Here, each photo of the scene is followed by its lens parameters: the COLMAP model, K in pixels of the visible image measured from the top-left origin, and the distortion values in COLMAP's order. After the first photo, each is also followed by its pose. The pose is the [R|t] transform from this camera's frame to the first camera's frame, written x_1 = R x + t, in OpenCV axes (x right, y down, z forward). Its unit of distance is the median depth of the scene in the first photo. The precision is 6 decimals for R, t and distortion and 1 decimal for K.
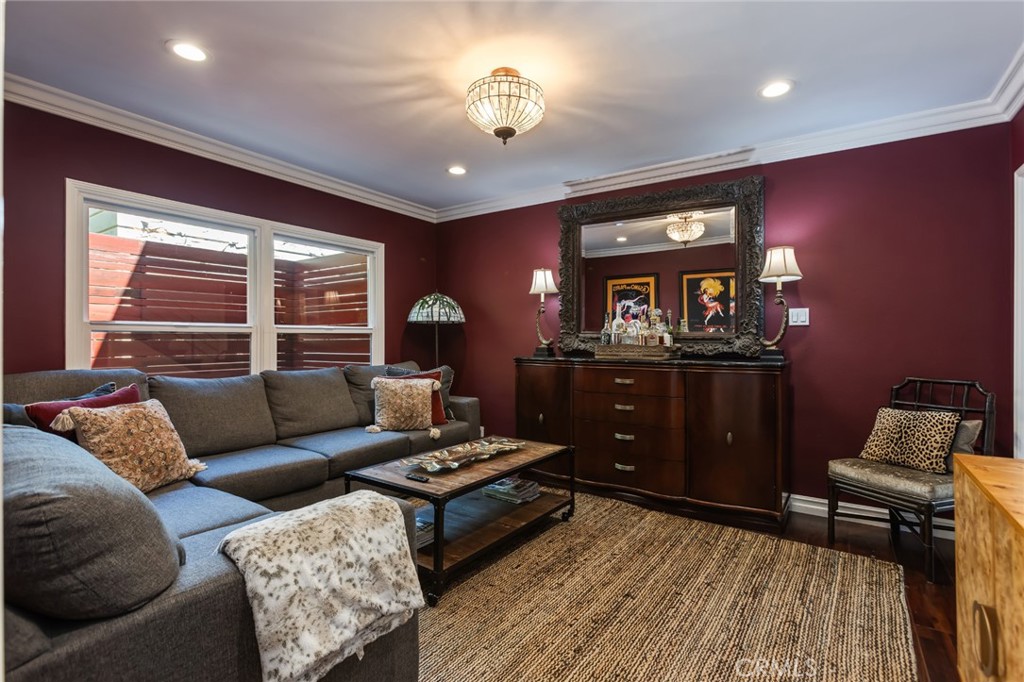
lens RADIAL K [[484.7, 0, 512.0], [0, 484.7, 341.0], [0, 0, 1]] dist [-0.004838, 0.000855]
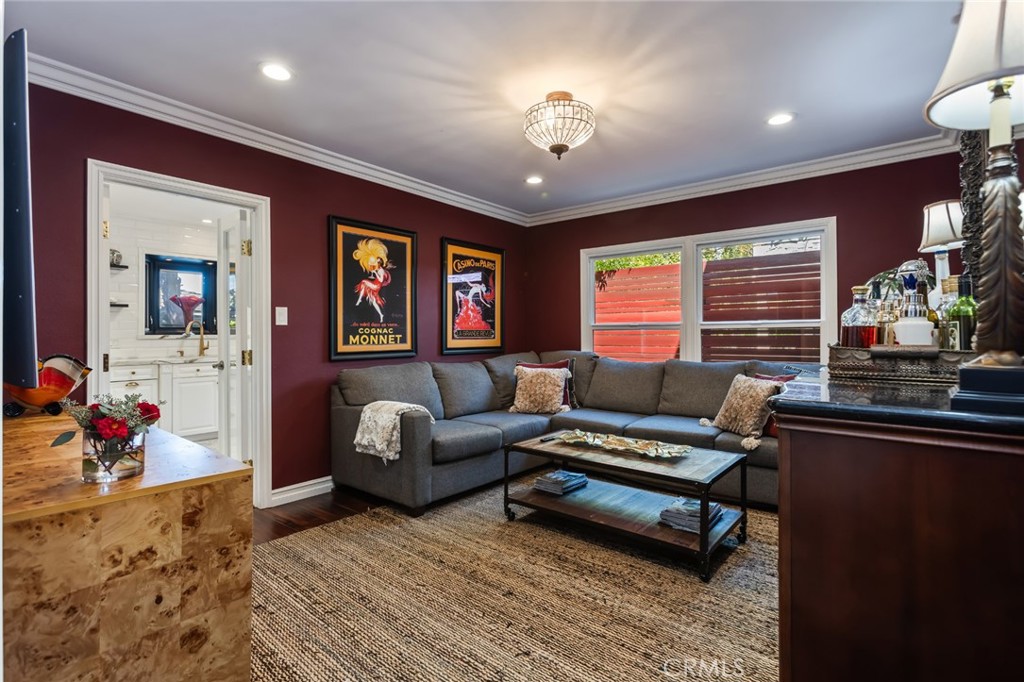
lens RADIAL K [[484.7, 0, 512.0], [0, 484.7, 341.0], [0, 0, 1]] dist [-0.004838, 0.000855]
pose [[-0.086329, 0.014351, -0.996163, 1.110145], [0.000807, 0.999897, 0.014334, -0.008420], [0.996266, 0.000433, -0.086331, 0.986124]]
